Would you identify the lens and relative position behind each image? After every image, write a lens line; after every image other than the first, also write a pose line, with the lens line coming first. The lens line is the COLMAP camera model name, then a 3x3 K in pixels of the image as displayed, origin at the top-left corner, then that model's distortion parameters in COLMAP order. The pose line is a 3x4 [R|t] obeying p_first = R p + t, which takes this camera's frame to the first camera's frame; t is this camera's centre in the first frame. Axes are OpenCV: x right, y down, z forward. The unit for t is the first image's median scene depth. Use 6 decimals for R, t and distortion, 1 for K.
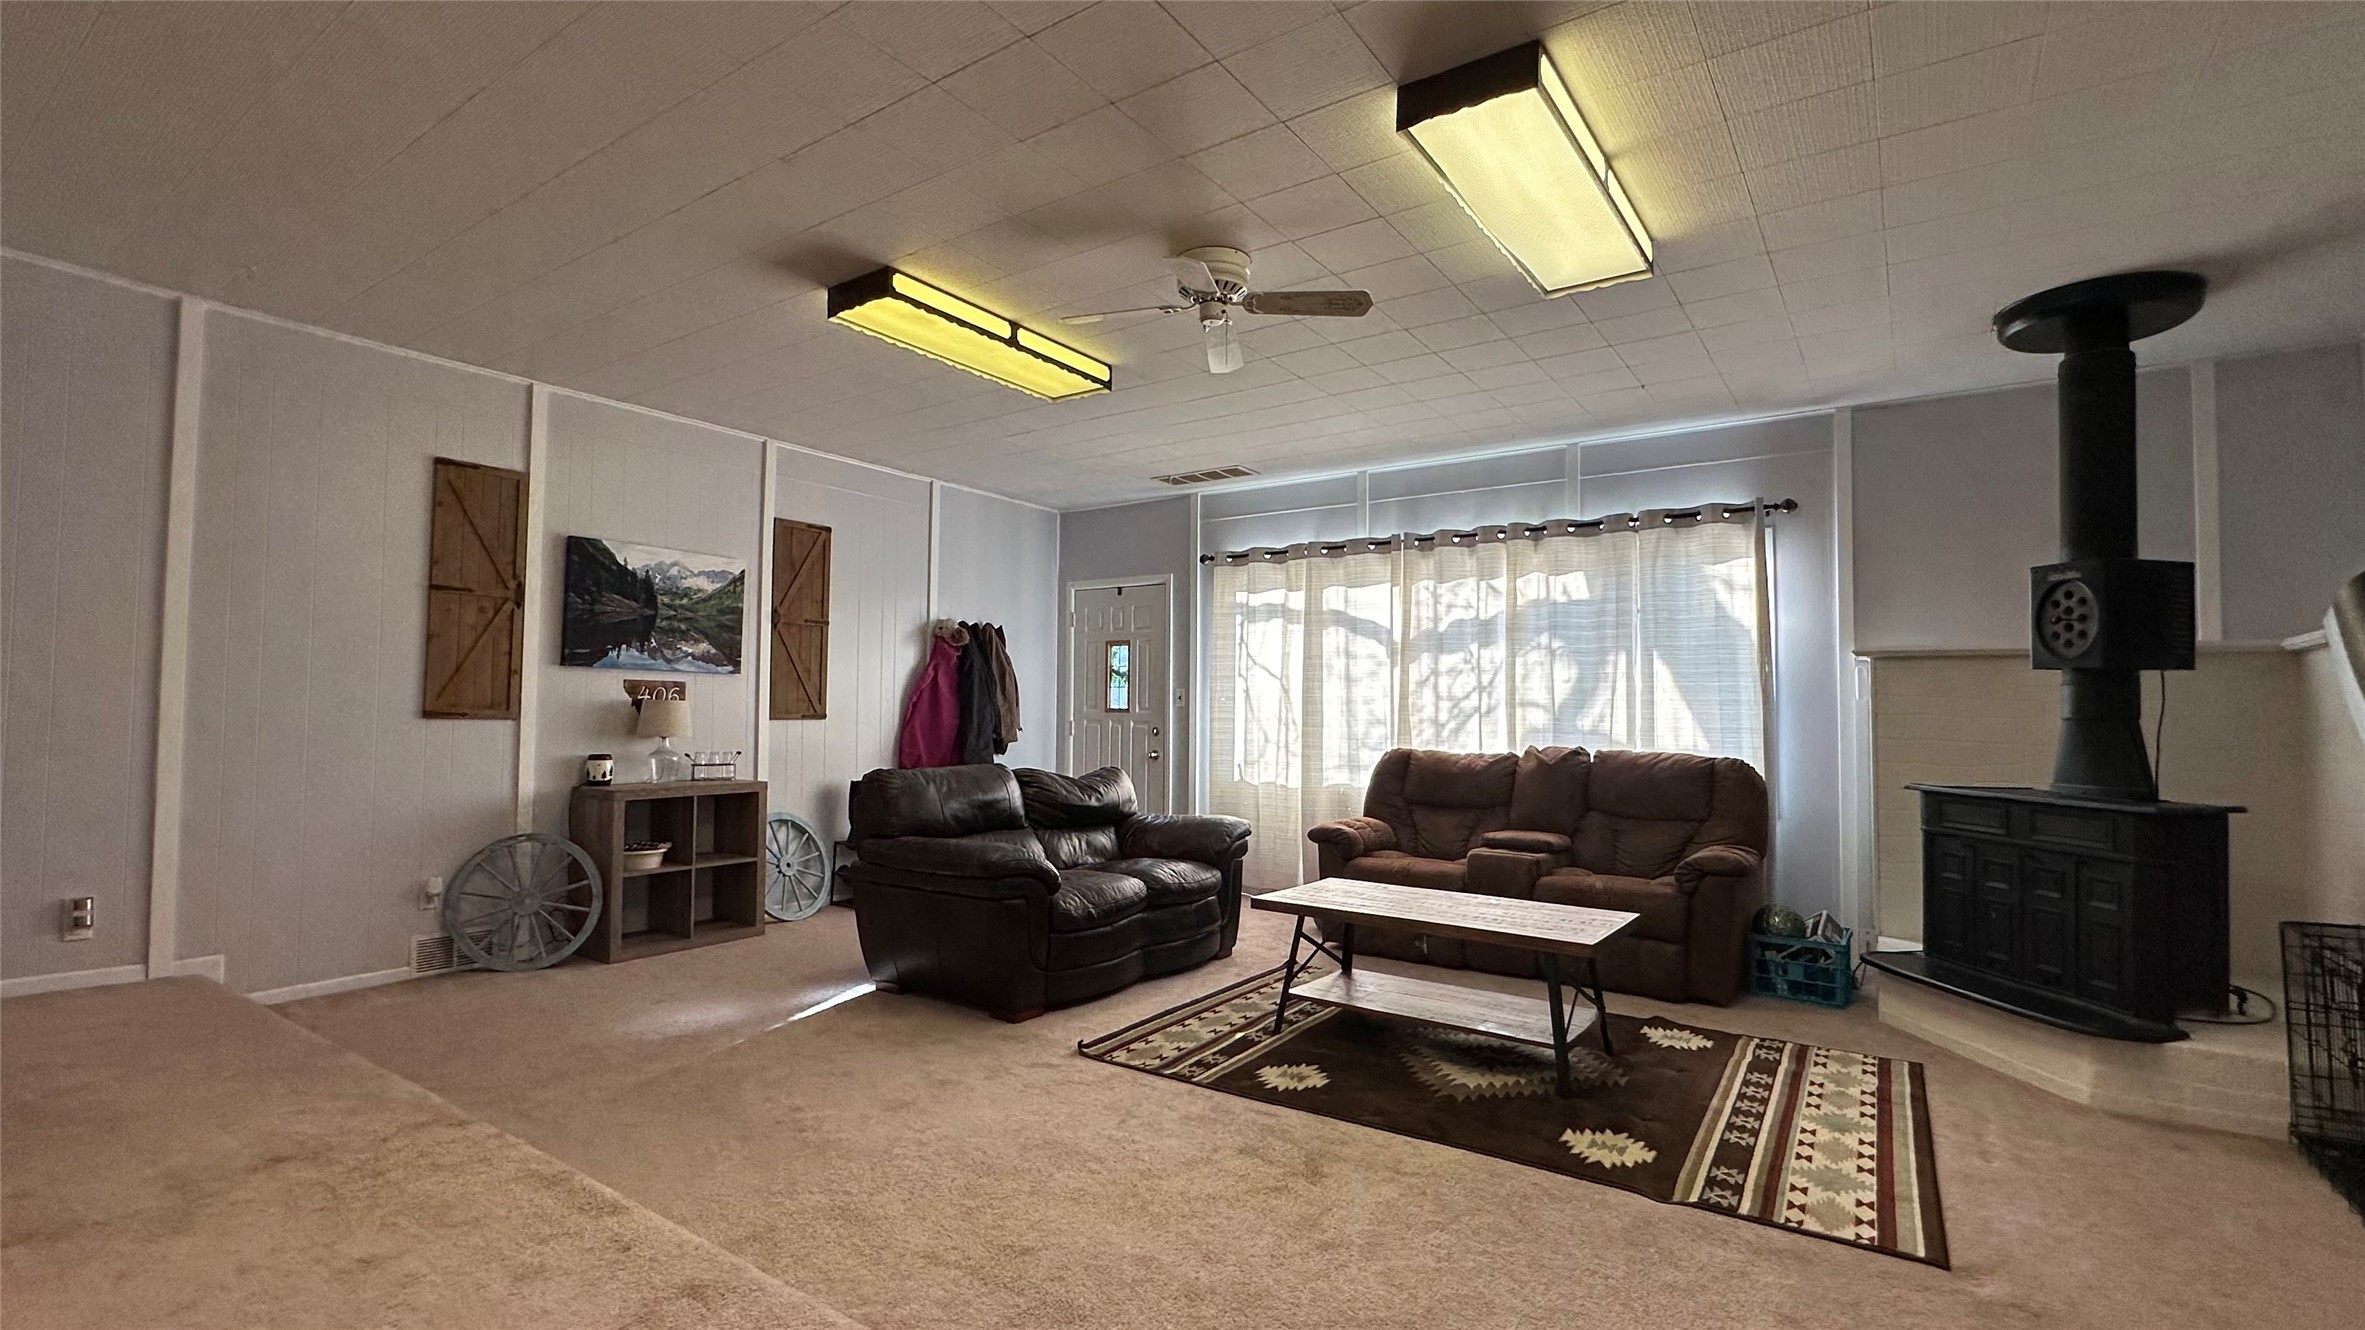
lens RADIAL K [[1039.2, 0, 1182.5], [0, 1039.2, 665.0], [0, 0, 1]] dist [0.001126, 0.000077]
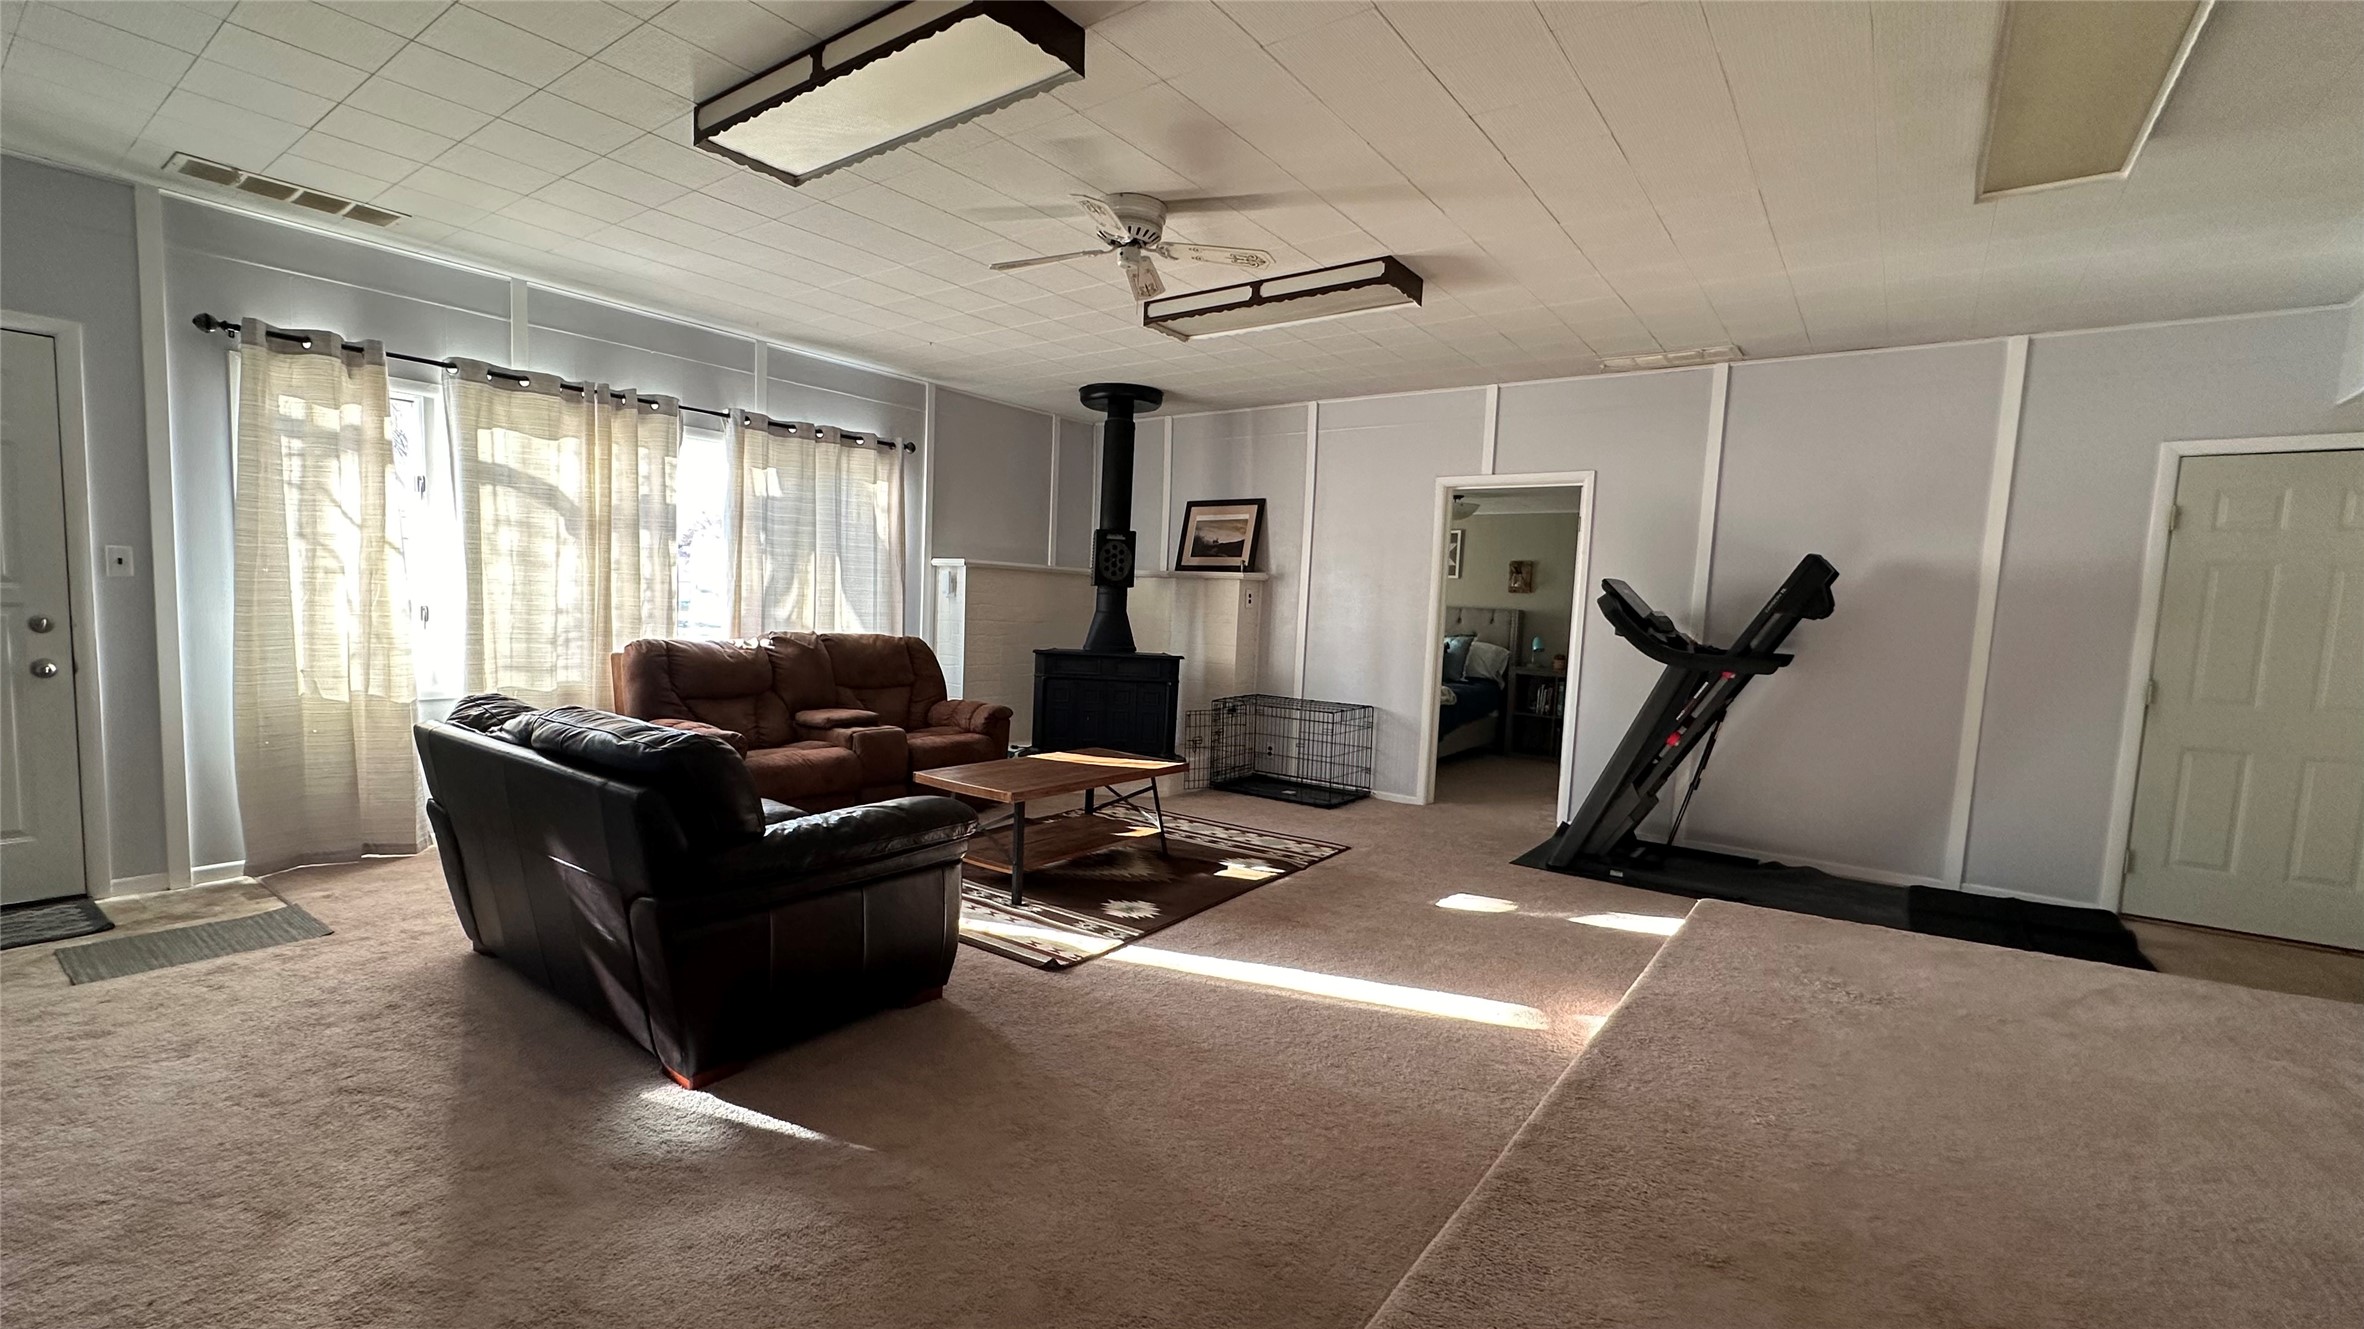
lens RADIAL K [[976.8, 0, 1149.5], [0, 976.8, 681.9], [0, 0, 1]] dist [-0.000350, 0.000057]
pose [[0.061433, -0.097050, 0.993382, -0.622311], [-0.087181, 0.990936, 0.102203, -0.007555], [-0.994296, -0.092882, 0.052415, 0.540325]]
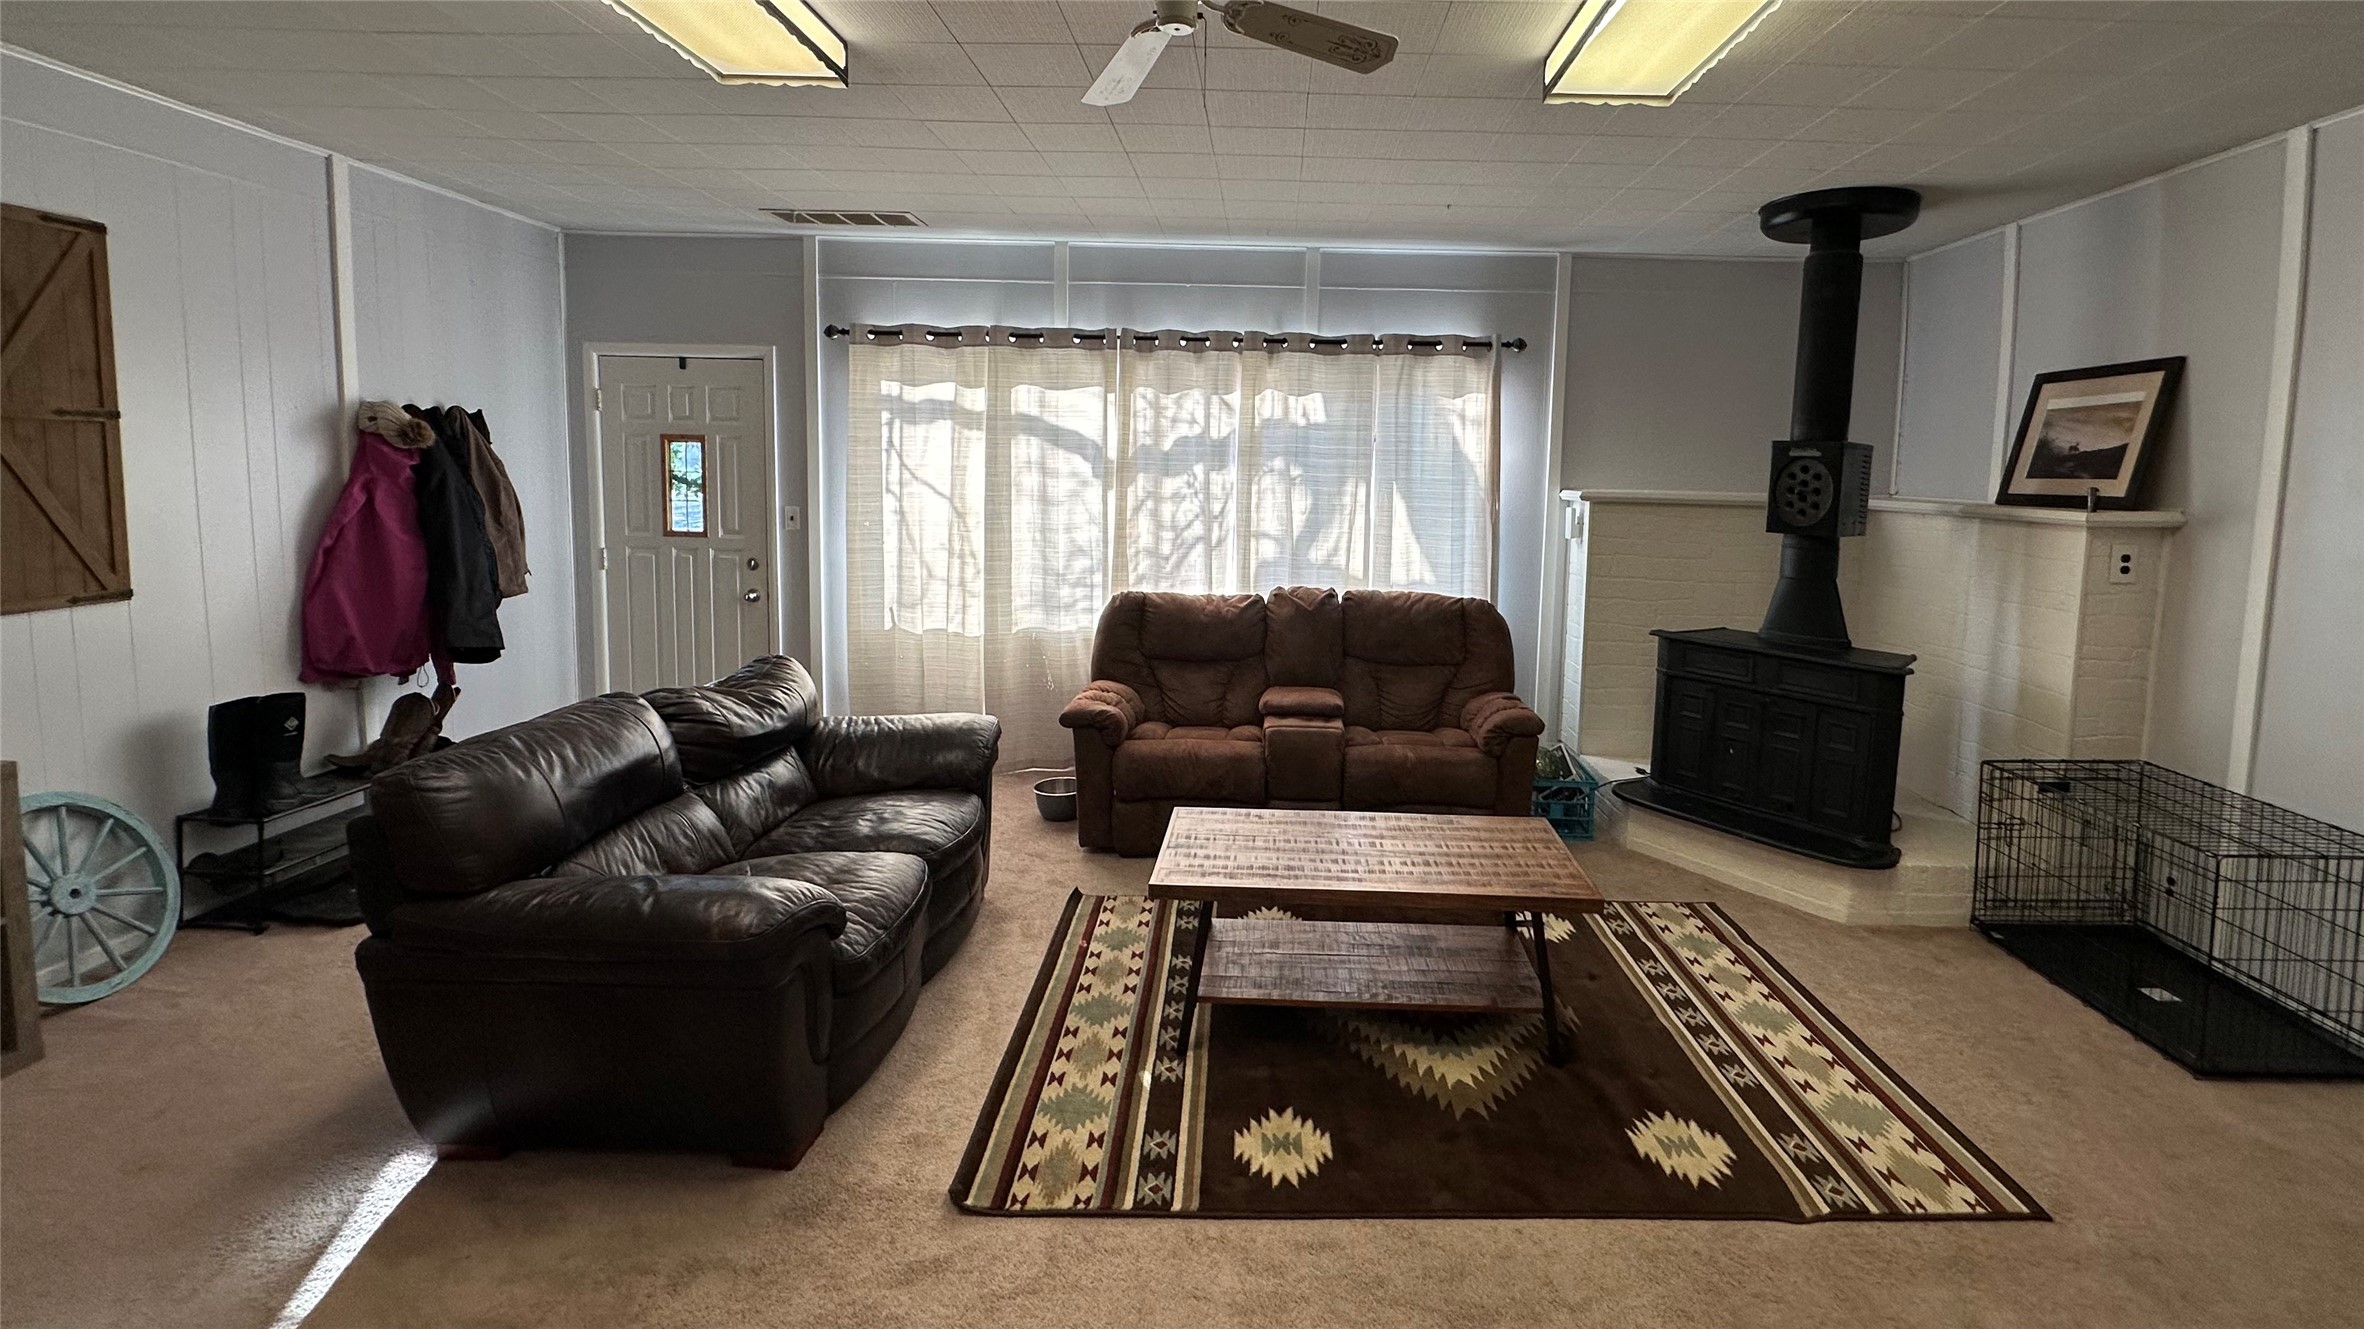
lens RADIAL K [[1024.5, 0, 1273.0], [0, 1024.5, 549.0], [0, 0, 1]] dist [0.001059, -0.000309]
pose [[0.824708, -0.038826, 0.564224, -0.168495], [-0.039031, 0.991355, 0.125268, -0.065067], [-0.564210, -0.125332, 0.816063, 0.267370]]
